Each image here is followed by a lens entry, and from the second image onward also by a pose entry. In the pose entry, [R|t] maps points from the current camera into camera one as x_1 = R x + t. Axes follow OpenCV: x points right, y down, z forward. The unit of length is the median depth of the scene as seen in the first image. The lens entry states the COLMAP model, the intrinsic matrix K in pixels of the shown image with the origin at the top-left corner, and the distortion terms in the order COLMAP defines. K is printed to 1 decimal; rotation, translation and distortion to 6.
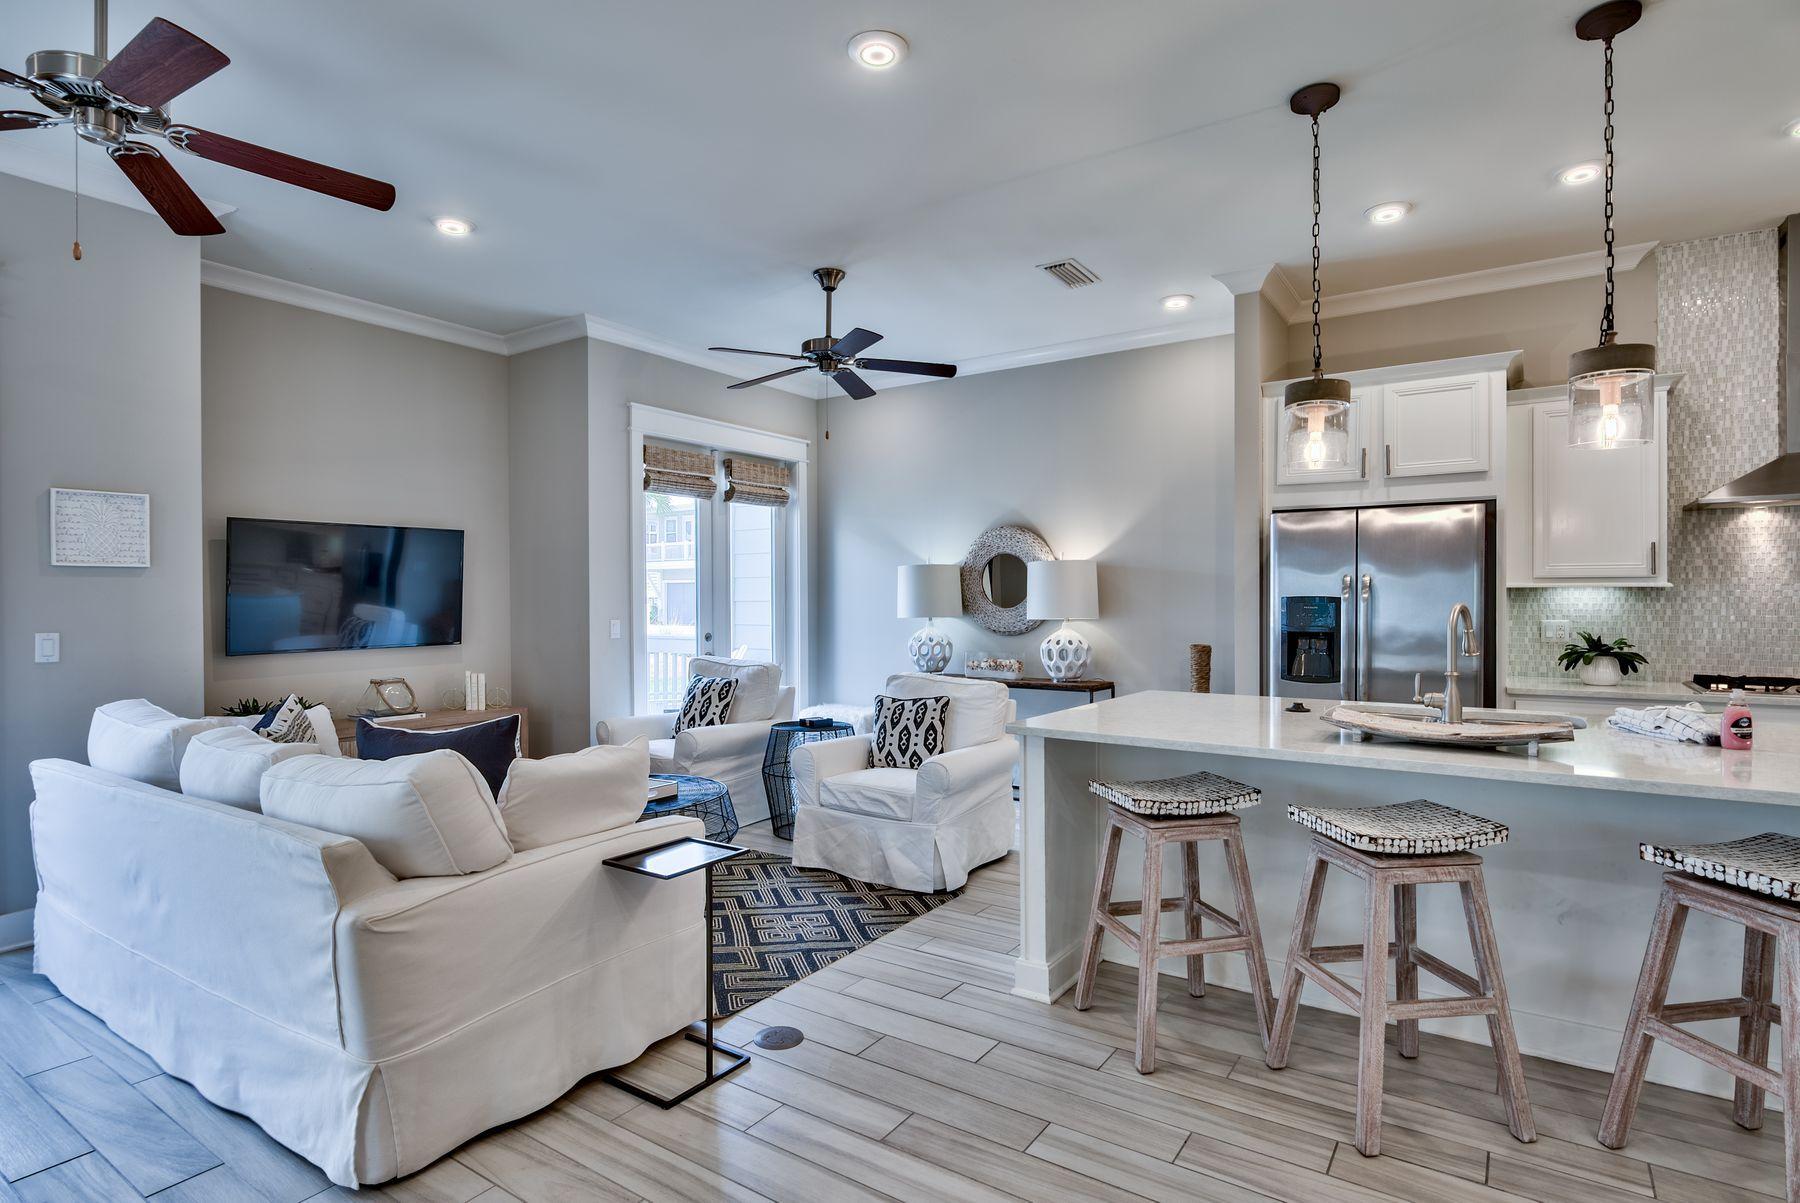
lens RADIAL K [[818.8, 0, 900.0], [0, 818.8, 601.5], [0, 0, 1]] dist [-0.004844, -0.000534]
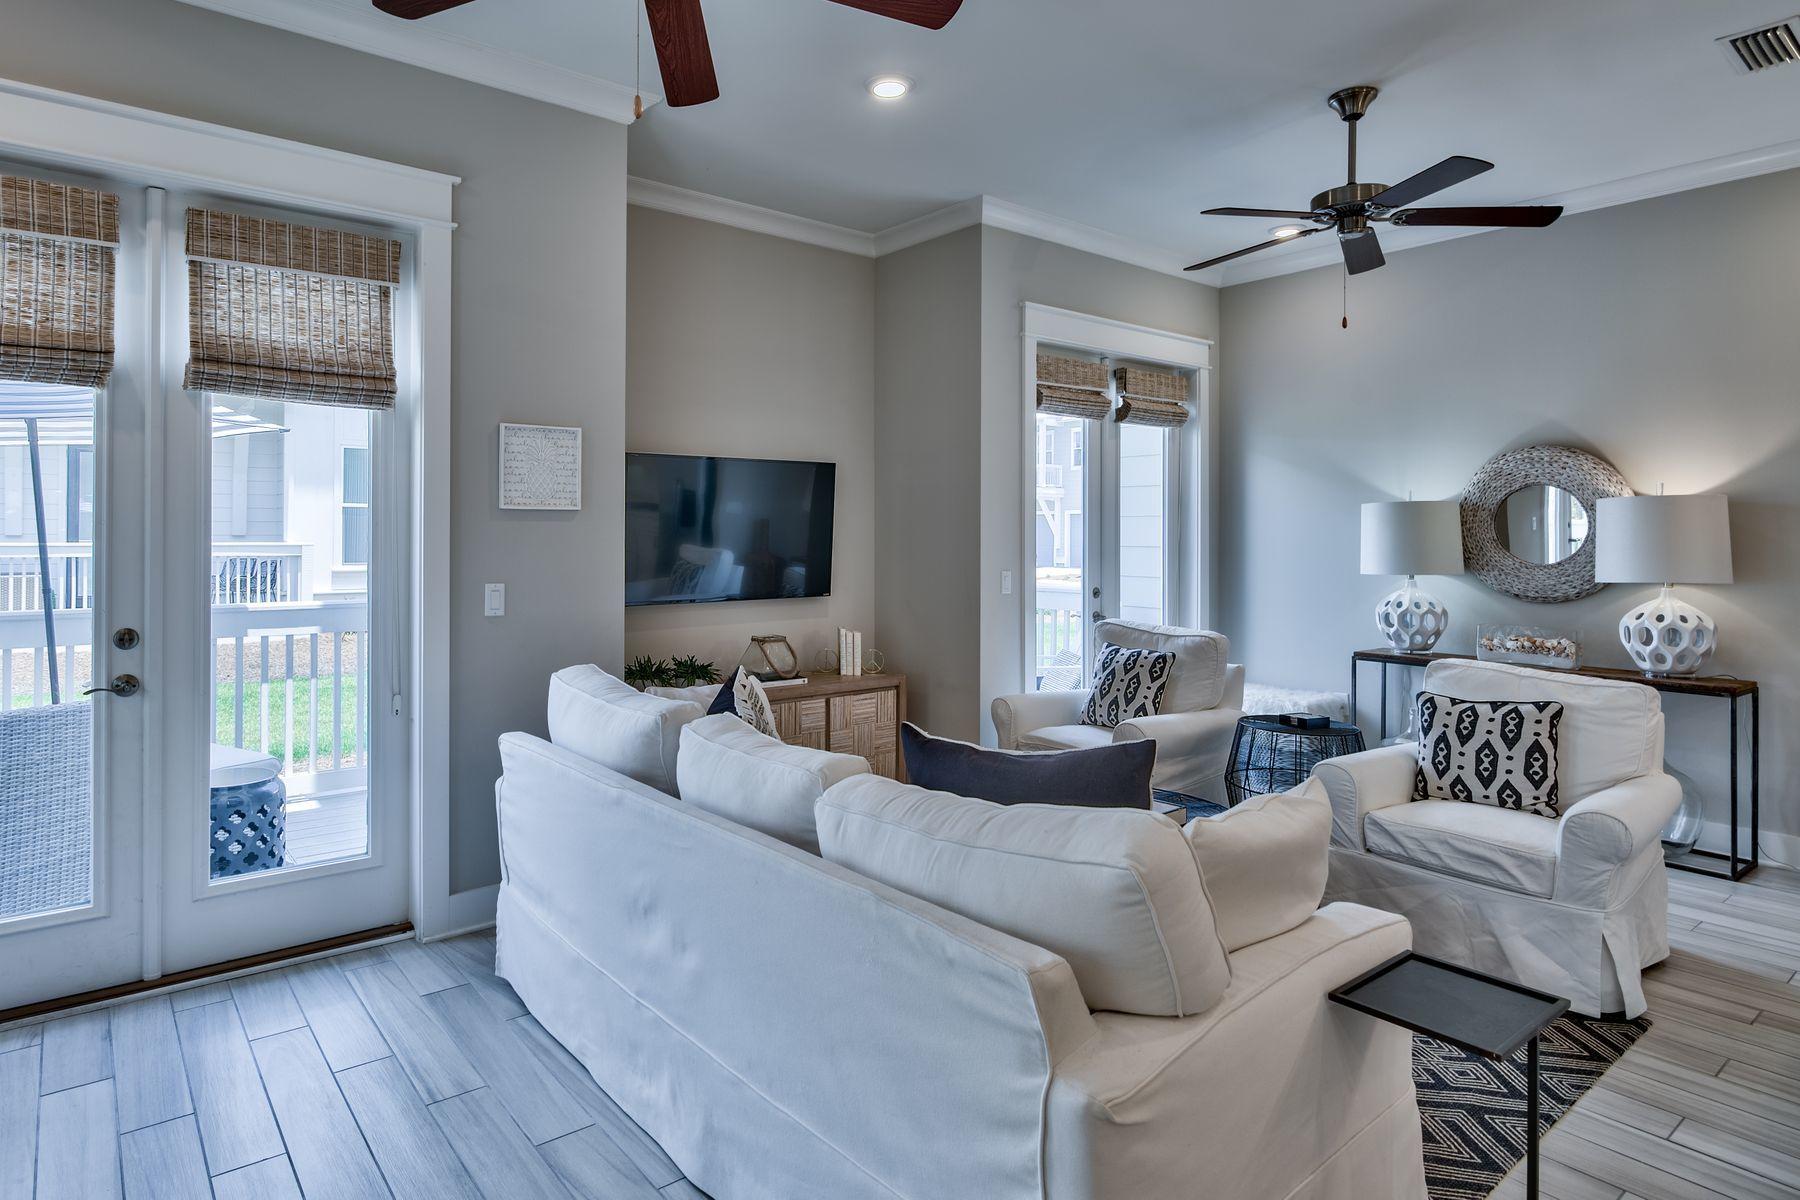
lens RADIAL K [[954.6, 0, 899.2], [0, 954.6, 531.5], [0, 0, 1]] dist [-0.003253, -0.001160]
pose [[0.949294, 0.007115, -0.314310, -0.172491], [-0.010242, 0.999913, -0.008298, -0.008882], [0.314223, 0.011097, 0.949284, 0.080580]]
